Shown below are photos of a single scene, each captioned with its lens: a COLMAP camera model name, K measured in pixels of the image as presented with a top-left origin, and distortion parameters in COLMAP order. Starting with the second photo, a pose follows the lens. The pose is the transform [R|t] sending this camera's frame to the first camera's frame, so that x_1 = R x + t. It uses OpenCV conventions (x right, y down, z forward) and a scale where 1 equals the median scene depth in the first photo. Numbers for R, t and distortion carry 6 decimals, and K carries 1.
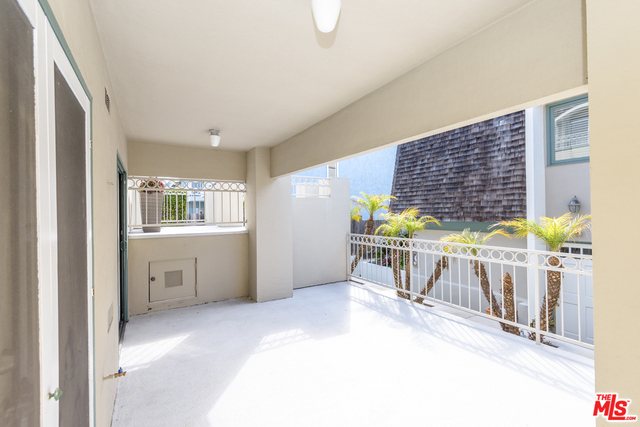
lens RADIAL K [[290.6, 0, 319.8], [0, 290.6, 213.4], [0, 0, 1]] dist [-0.002996, -0.003071]
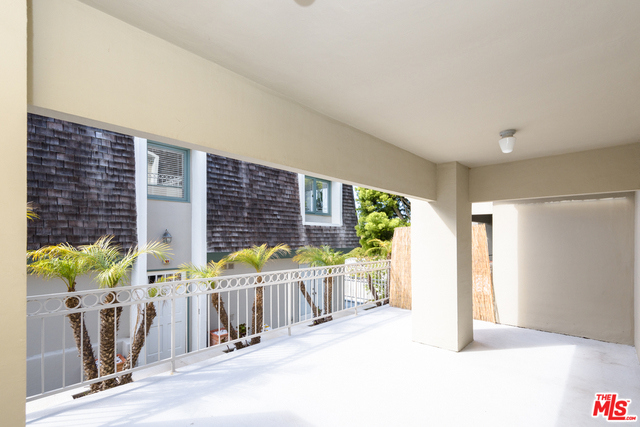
lens RADIAL K [[296.4, 0, 328.1], [0, 296.4, 231.2], [0, 0, 1]] dist [-0.000478, -0.000265]
pose [[-0.292739, 0.042624, 0.955242, -0.358972], [0.011972, 0.999091, -0.040912, 0.002237], [-0.956118, -0.000540, -0.292983, 0.630728]]
